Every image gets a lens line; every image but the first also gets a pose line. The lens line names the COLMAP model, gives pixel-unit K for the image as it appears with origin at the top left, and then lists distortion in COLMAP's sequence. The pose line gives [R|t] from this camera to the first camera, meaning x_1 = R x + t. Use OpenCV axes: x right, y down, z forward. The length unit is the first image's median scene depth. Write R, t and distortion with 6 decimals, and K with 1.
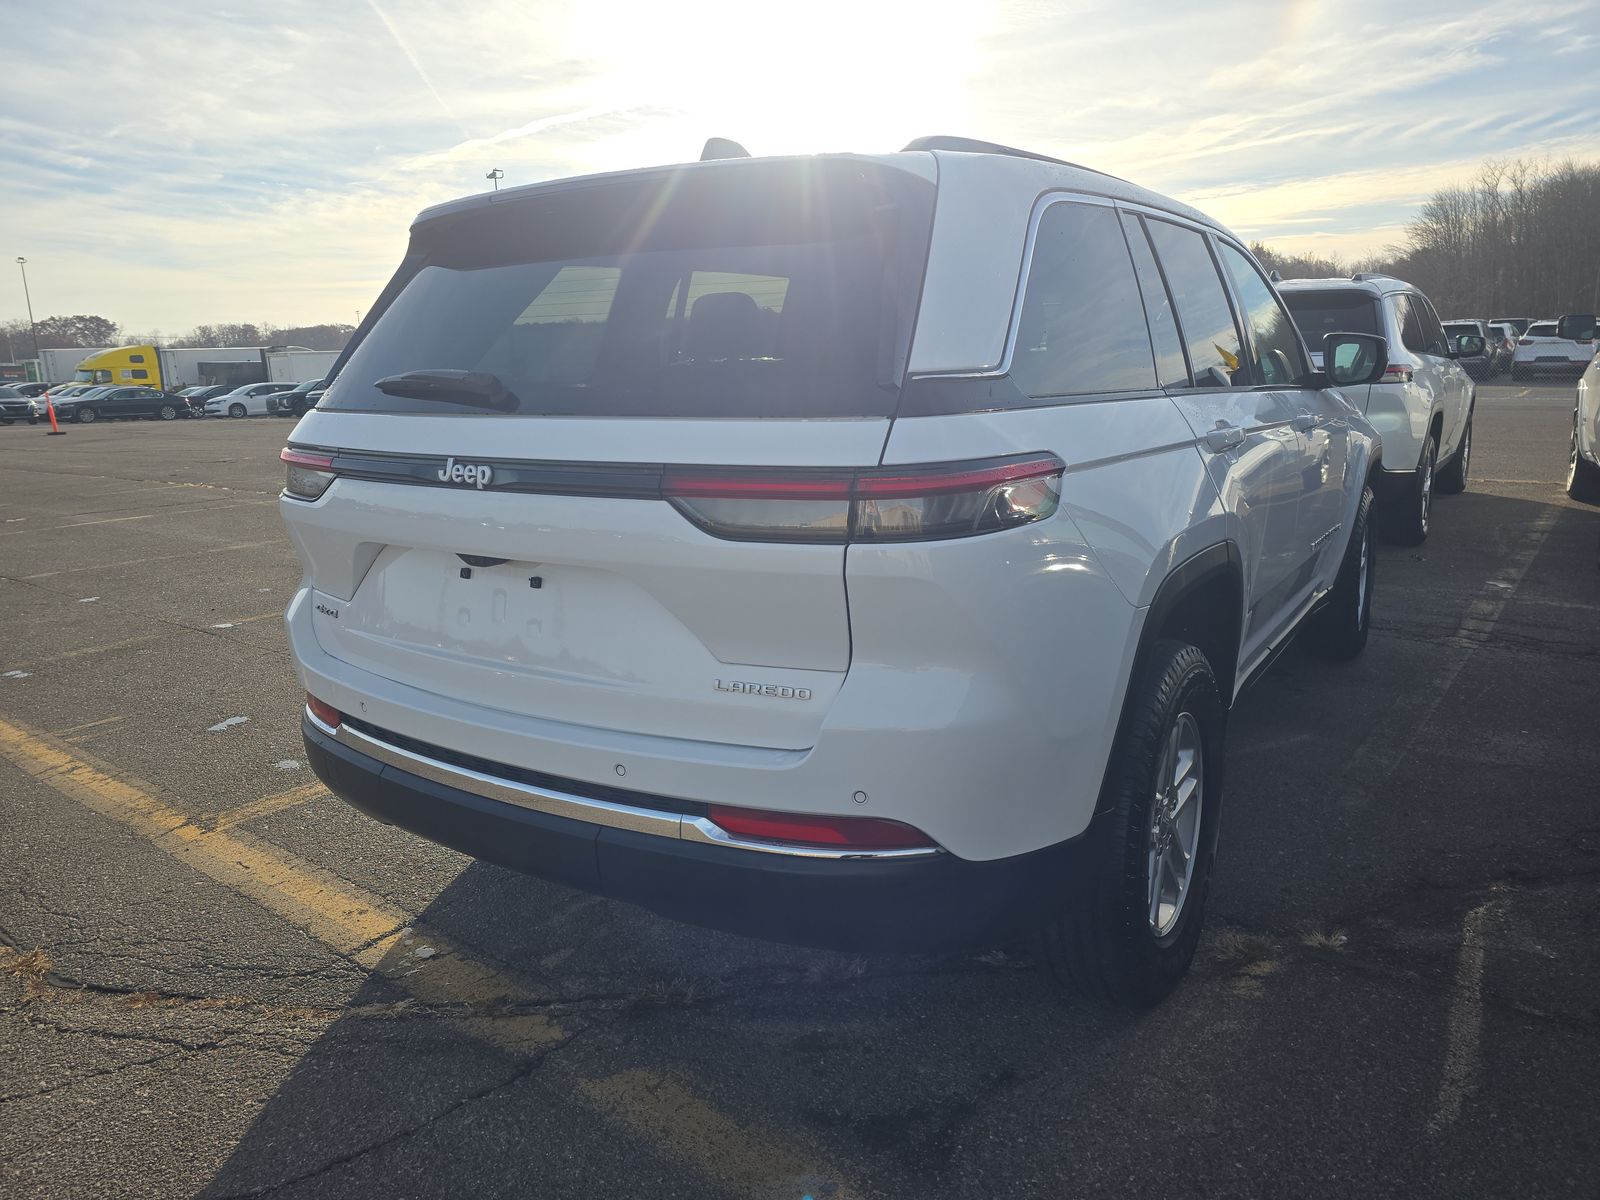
lens RADIAL K [[1059.4, 0, 800.0], [0, 1059.4, 600.0], [0, 0, 1]] dist [0.078077, -0.068182]
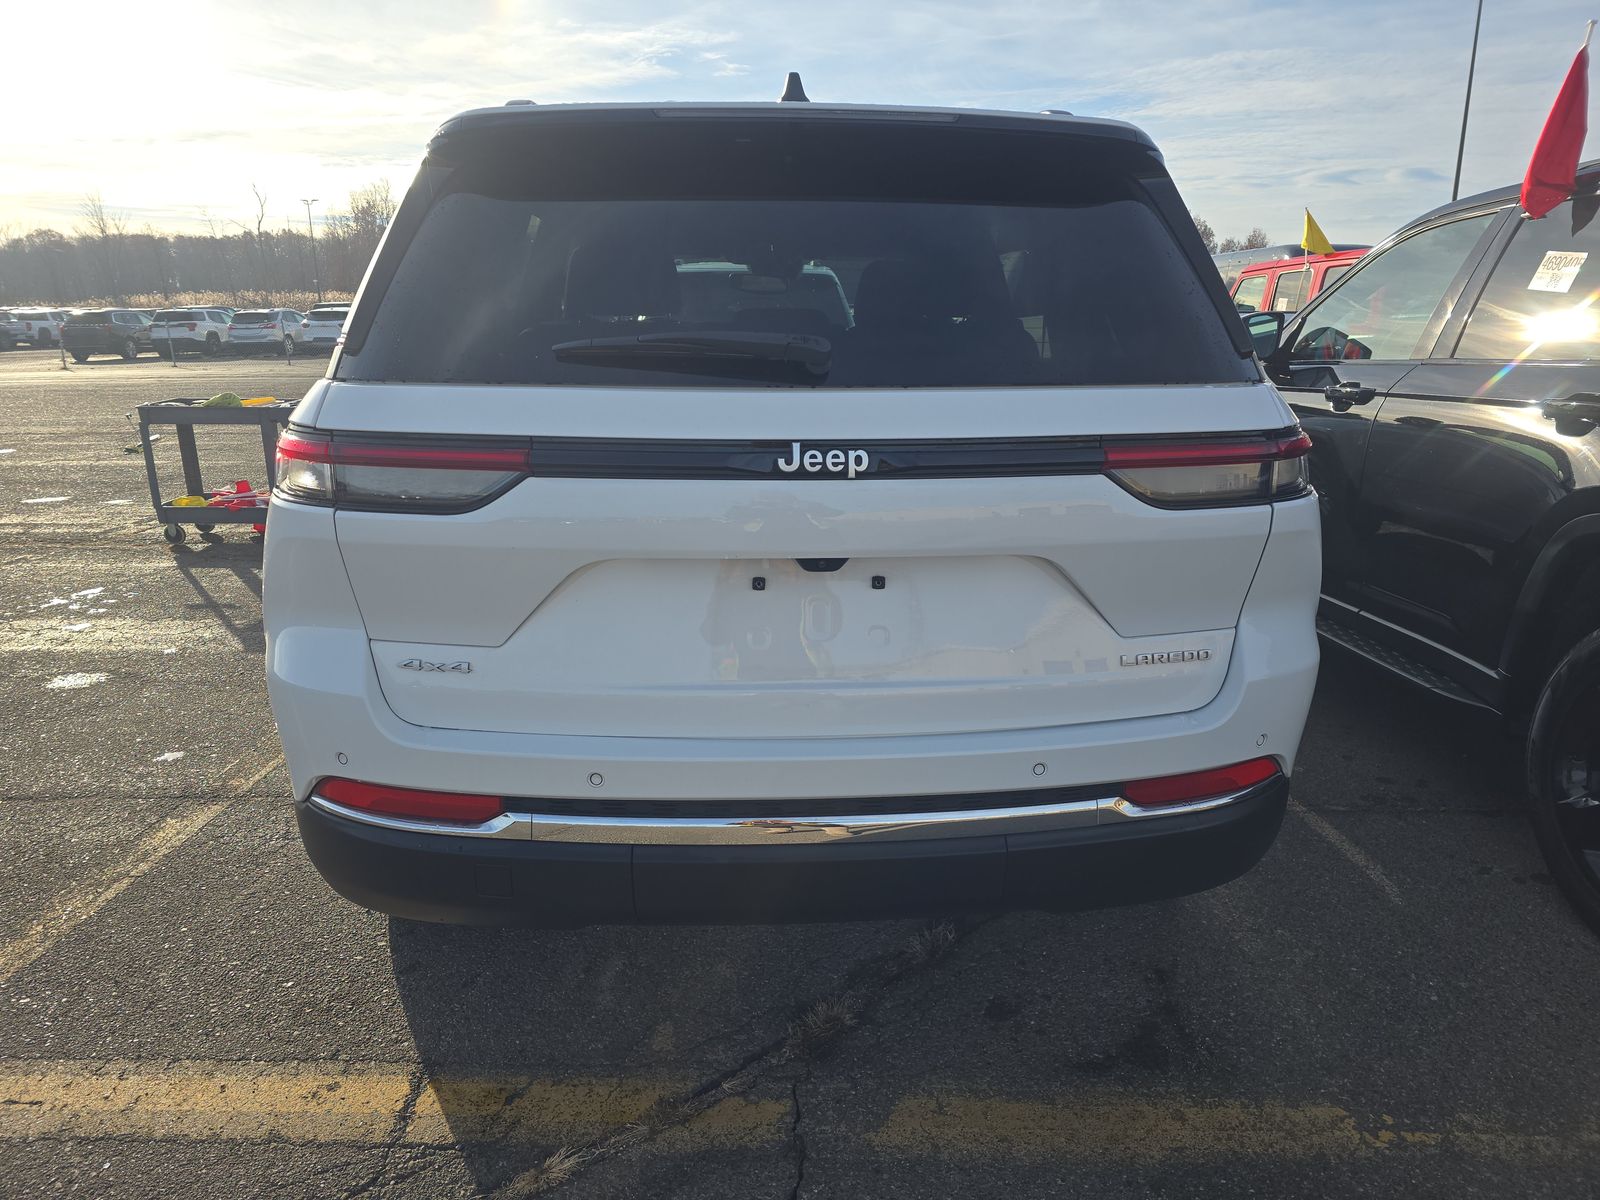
lens RADIAL K [[1059.4, 0, 800.0], [0, 1059.4, 600.0], [0, 0, 1]] dist [0.078077, -0.068182]
pose [[0.800564, -0.127850, 0.585450, -0.817856], [0.110917, 0.991709, 0.064897, -0.066929], [-0.588893, 0.012982, 0.808107, 0.350701]]
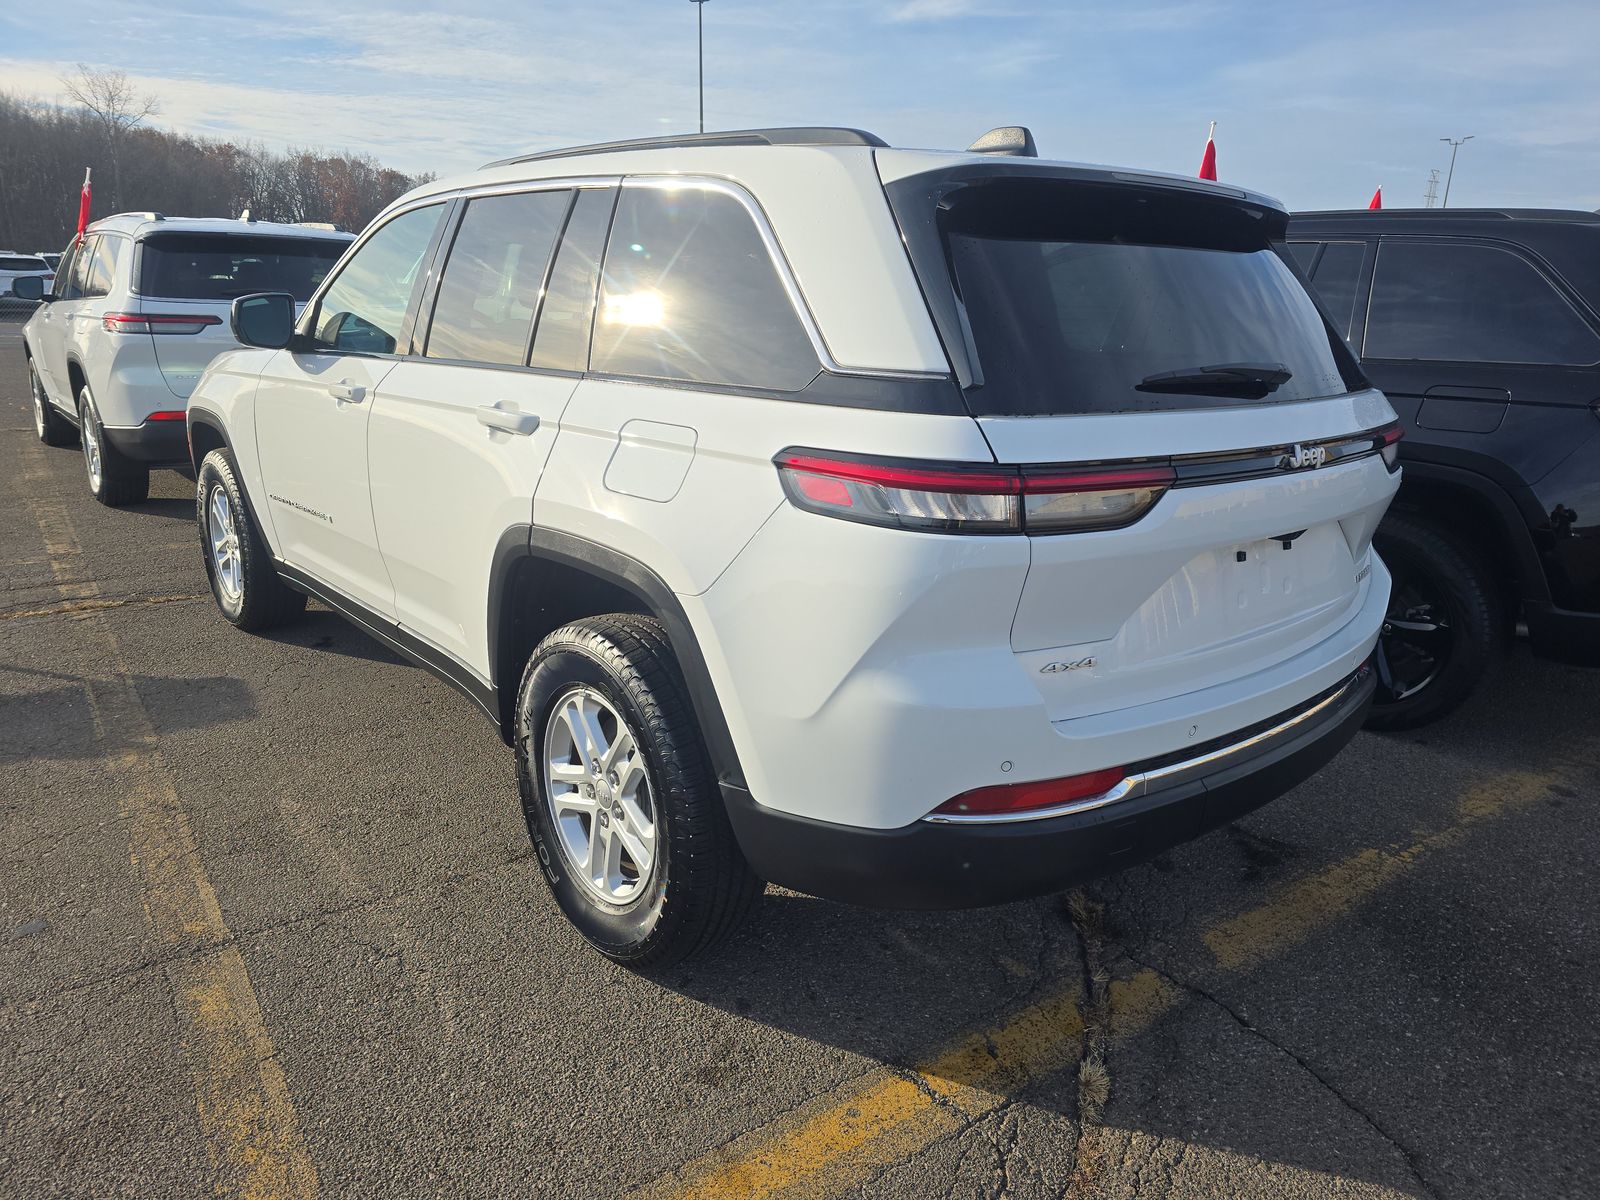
lens RADIAL K [[1059.4, 0, 800.0], [0, 1059.4, 600.0], [0, 0, 1]] dist [0.078077, -0.068182]
pose [[0.282250, -0.234861, 0.930148, -1.527710], [0.177465, 0.965618, 0.189966, -0.280802], [-0.942784, 0.111451, 0.314225, 1.166131]]
